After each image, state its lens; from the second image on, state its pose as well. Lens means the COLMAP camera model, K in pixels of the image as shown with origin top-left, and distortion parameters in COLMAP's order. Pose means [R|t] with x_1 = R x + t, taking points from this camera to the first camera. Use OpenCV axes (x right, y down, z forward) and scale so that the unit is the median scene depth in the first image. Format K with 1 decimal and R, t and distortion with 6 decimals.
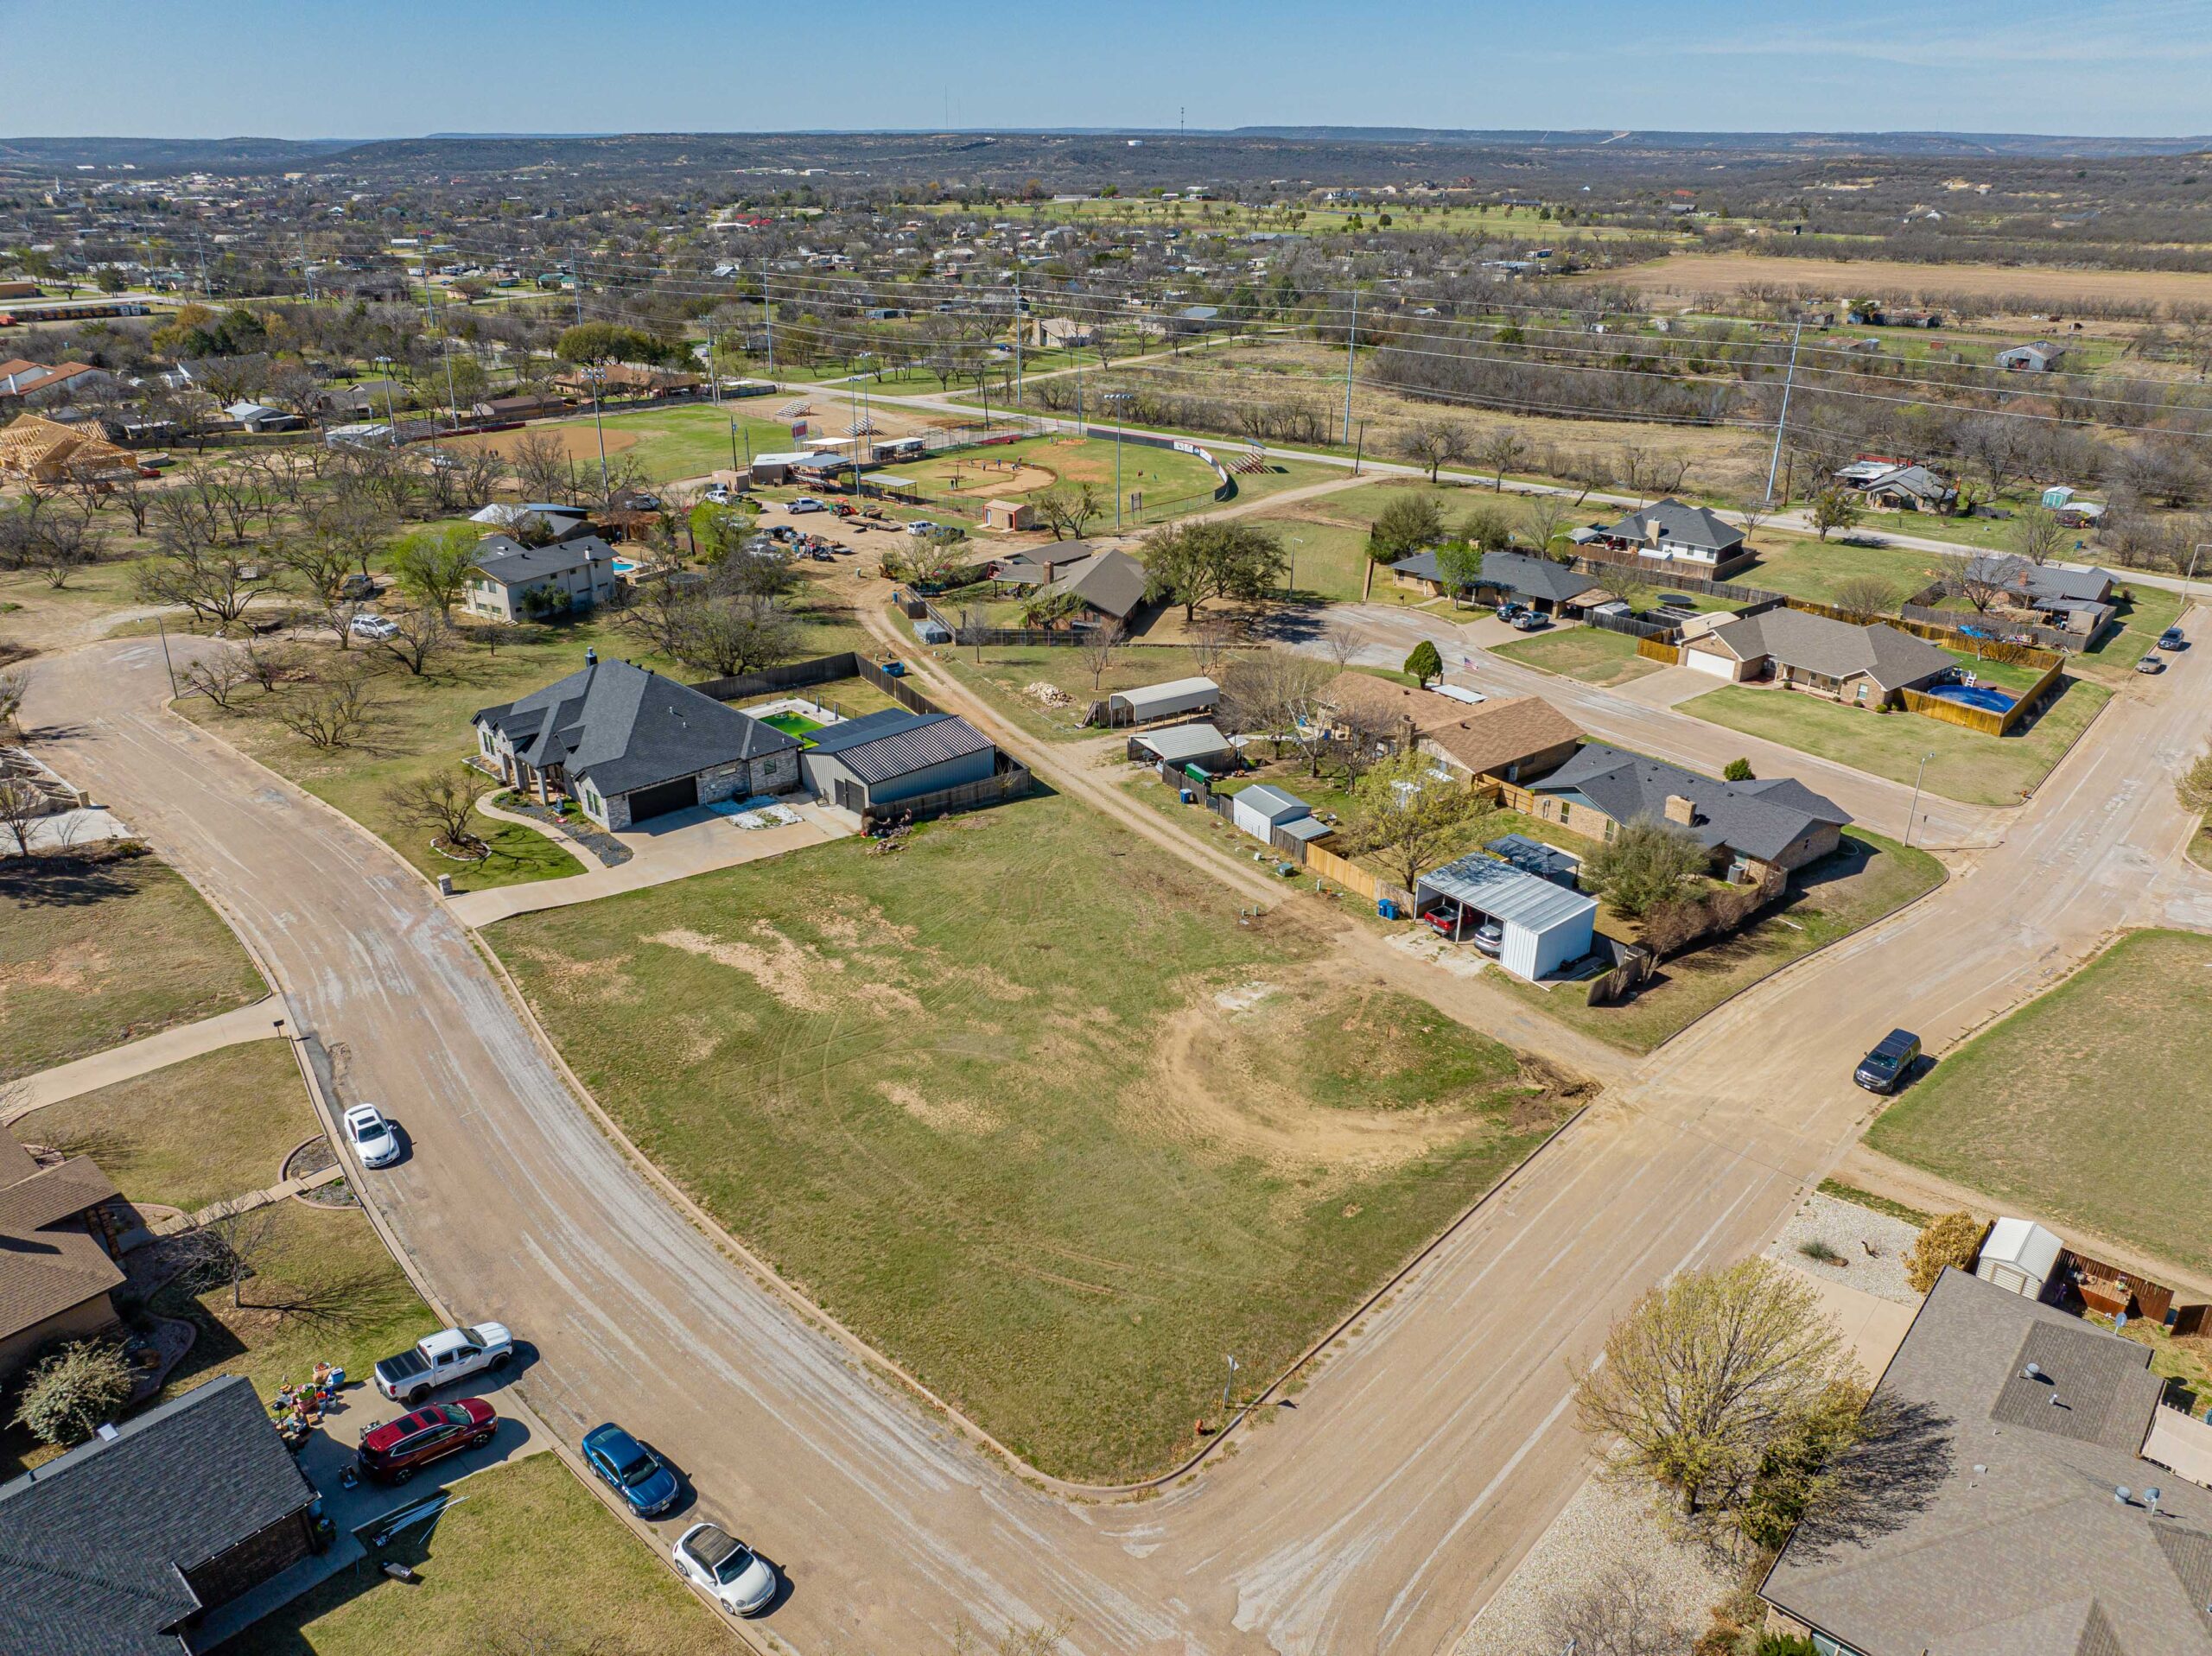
lens RADIAL K [[1574.5, 0, 1094.3], [0, 1574.5, 817.0], [0, 0, 1]] dist [-0.045083, 0.016565]
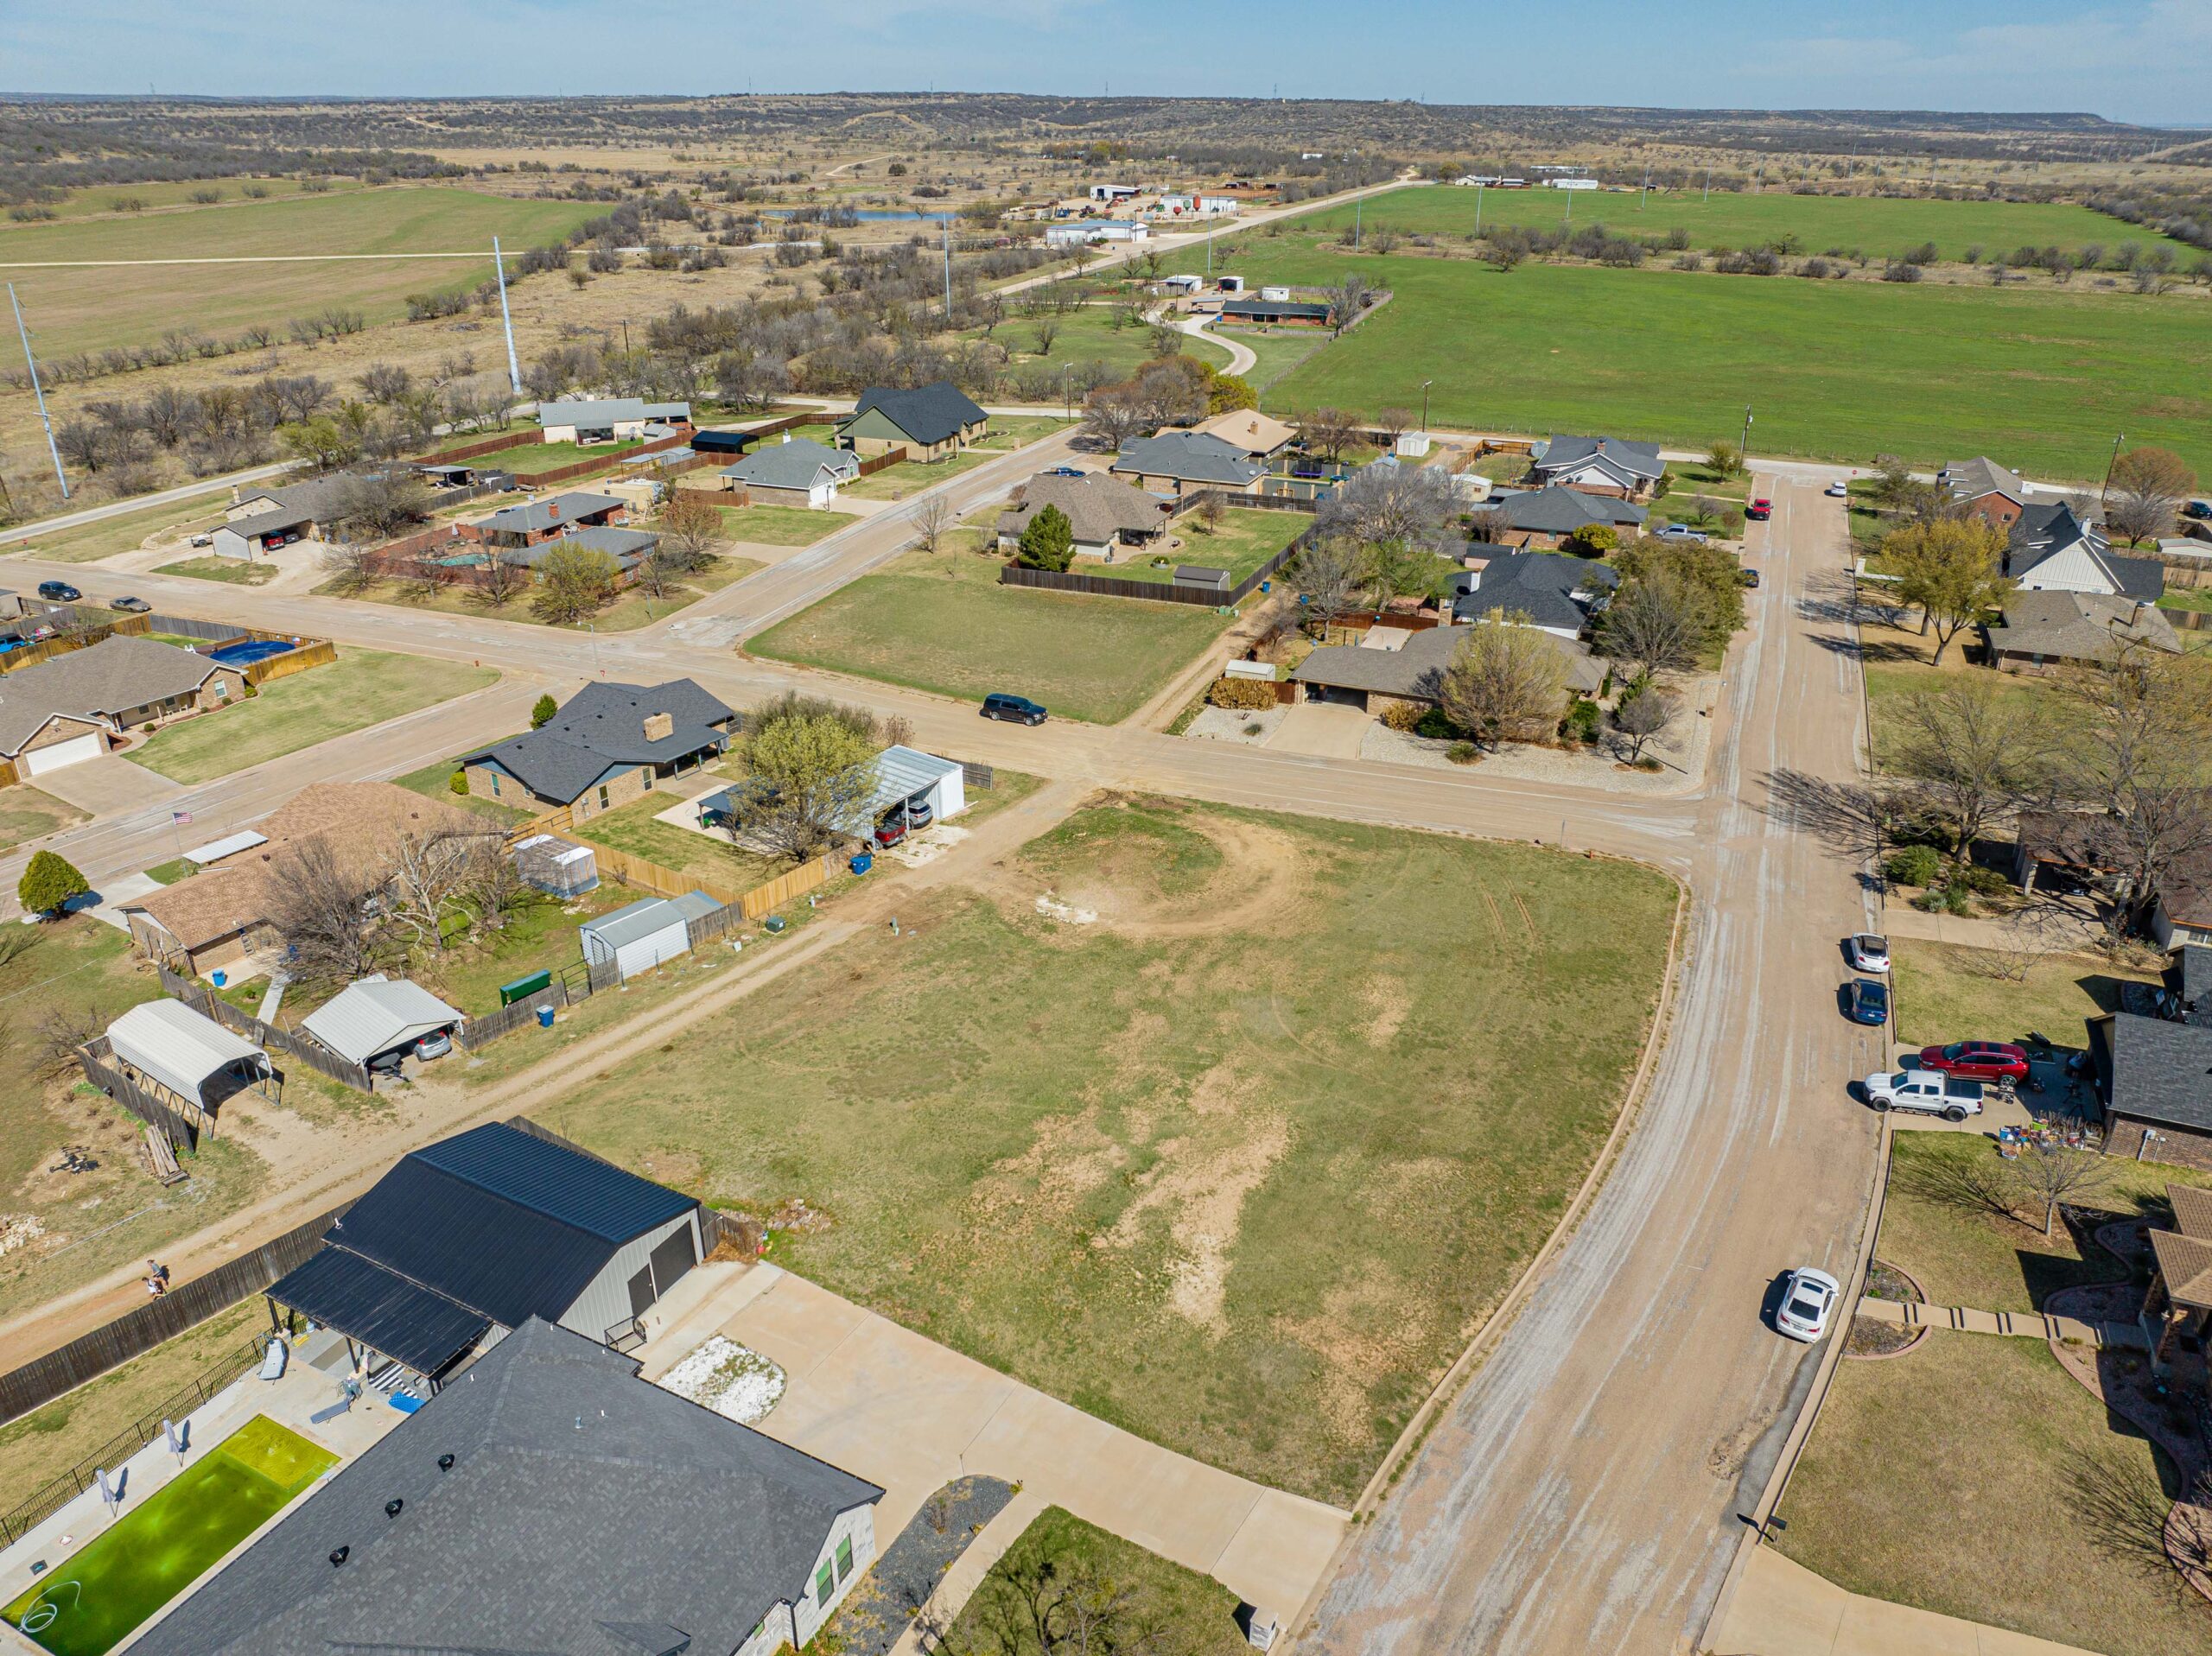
lens RADIAL K [[1574.5, 0, 1134.0], [0, 1574.5, 814.1], [0, 0, 1]] dist [-0.045083, 0.016565]
pose [[-0.346473, -0.391951, 0.852250, -0.722945], [0.369079, 0.778290, 0.507982, -0.416281], [-0.862402, 0.490550, -0.124996, 0.988907]]
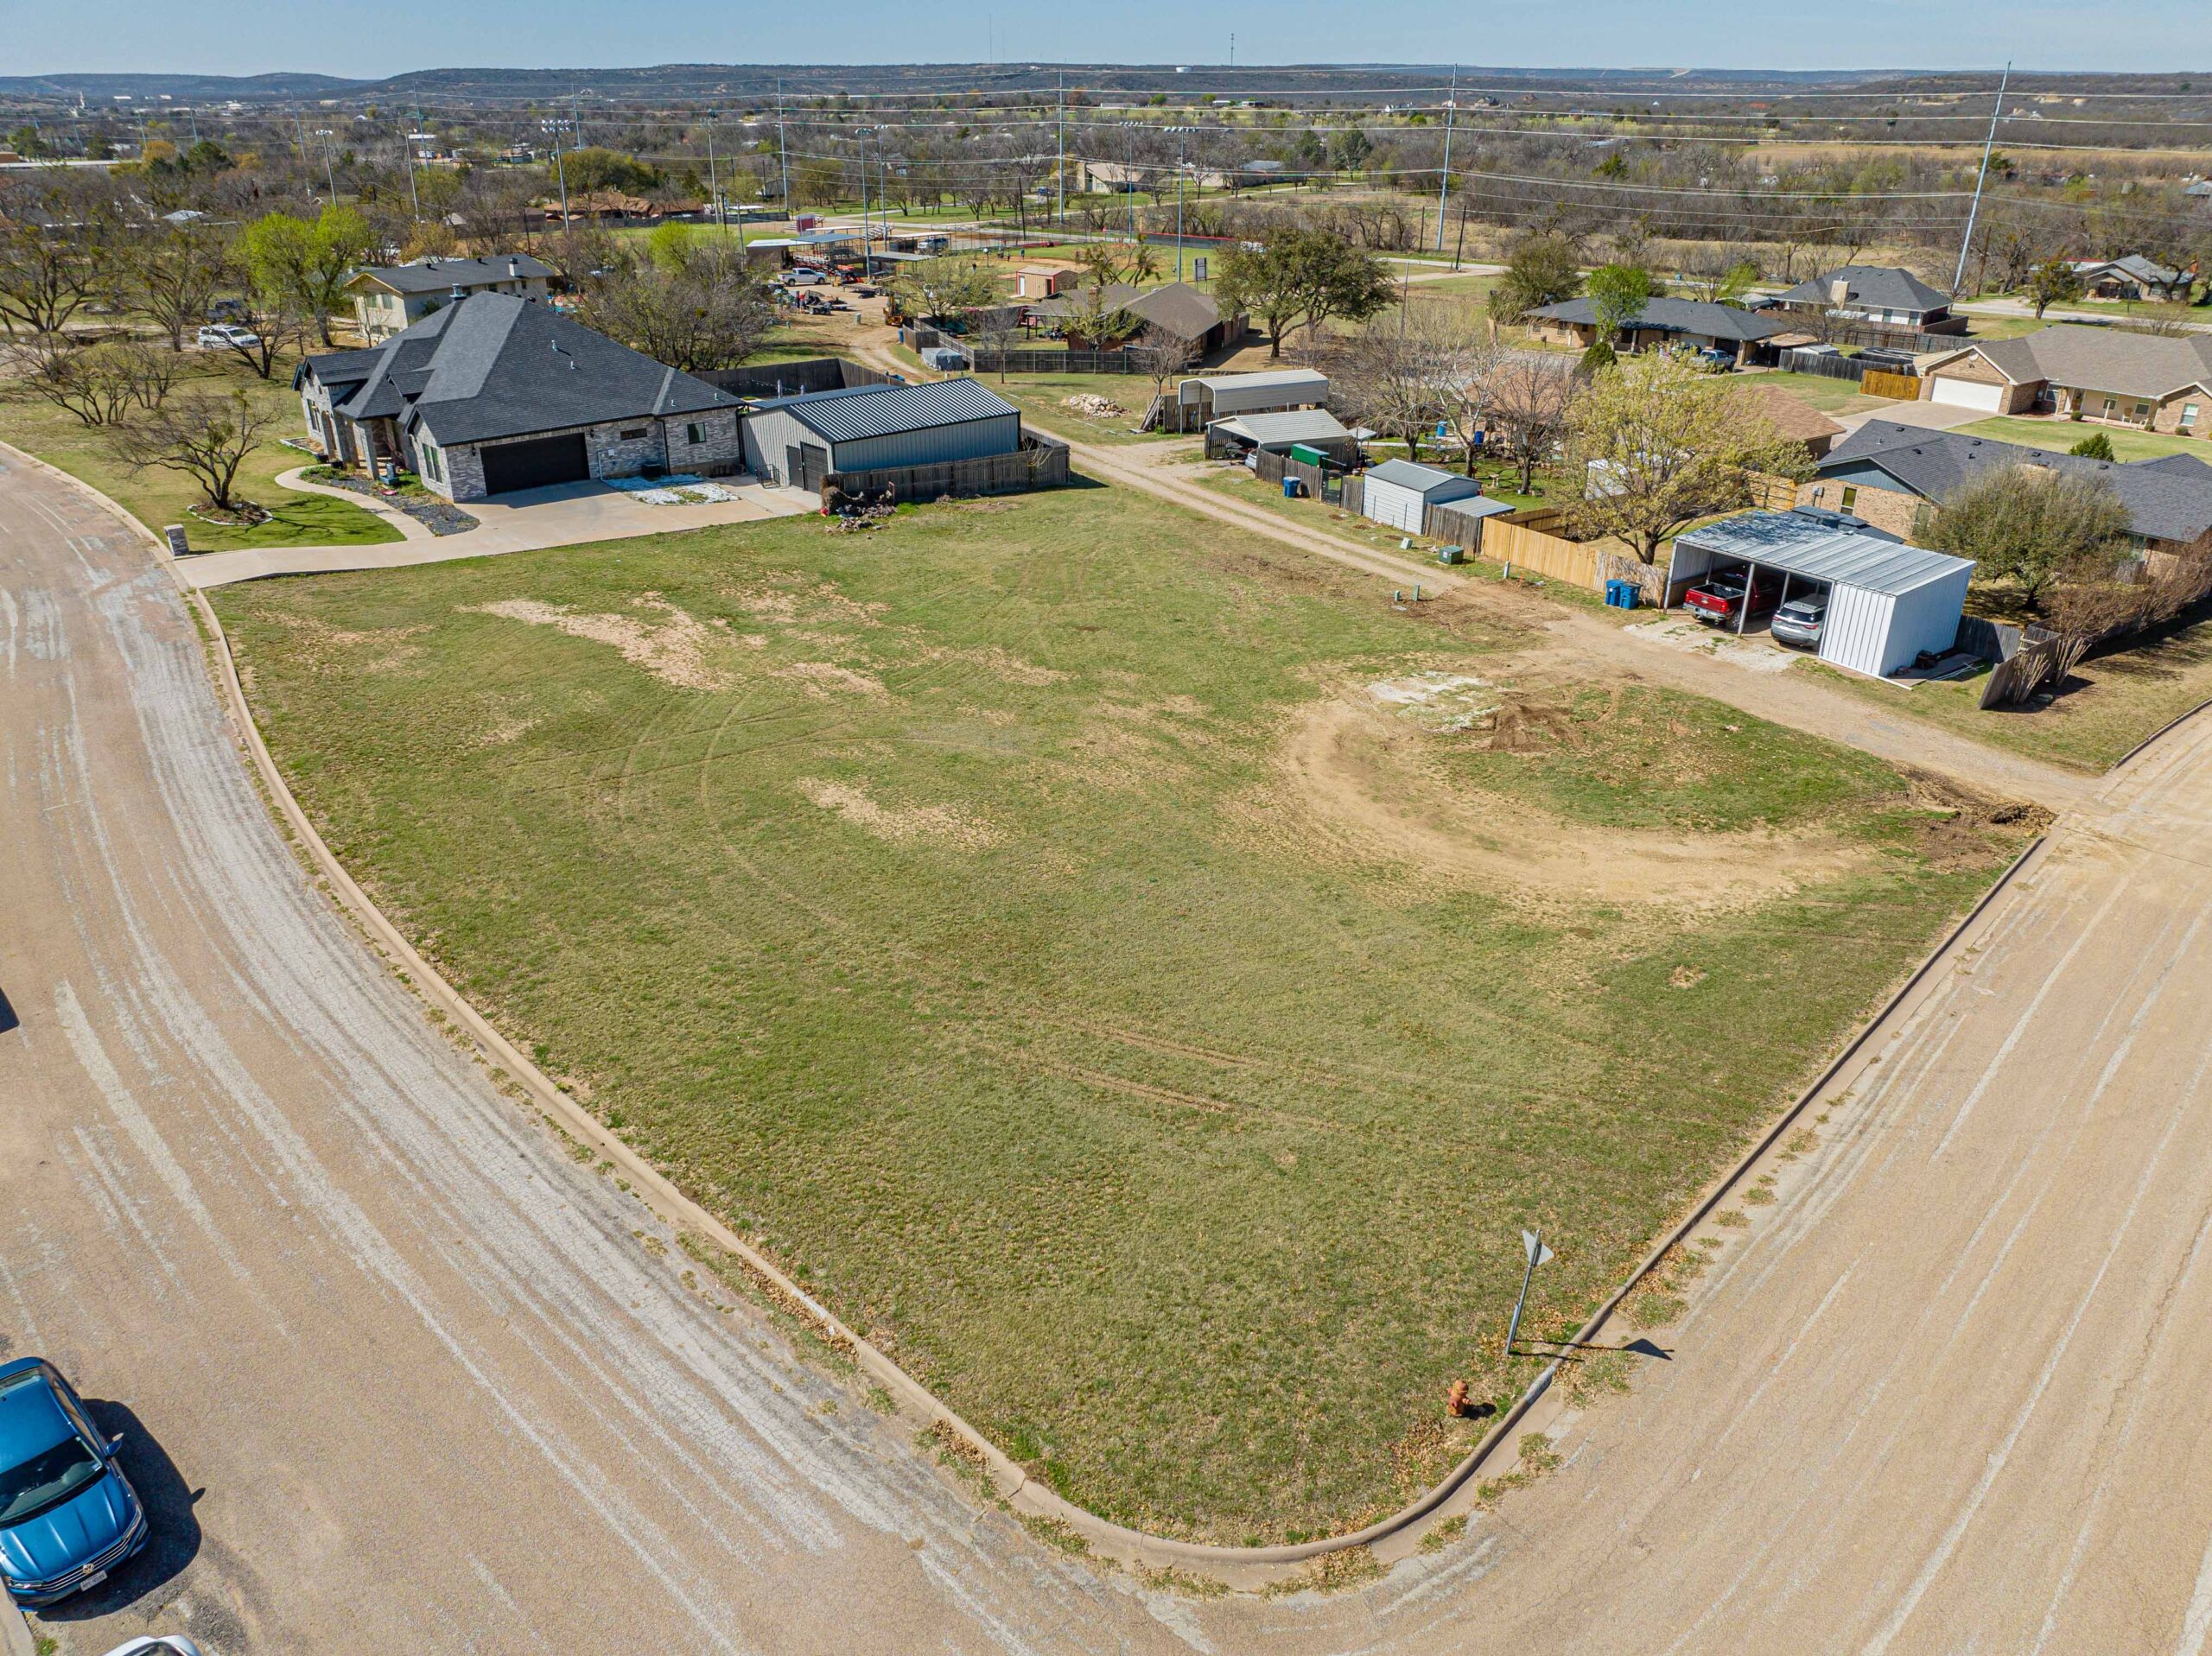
lens RADIAL K [[1574.5, 0, 1101.7], [0, 1574.5, 810.8], [0, 0, 1]] dist [-0.045083, 0.016565]
pose [[0.999739, 0.012966, -0.018829, -0.013317], [-0.012488, 0.999602, 0.025296, 0.138128], [0.019149, -0.025054, 0.999503, 0.361011]]
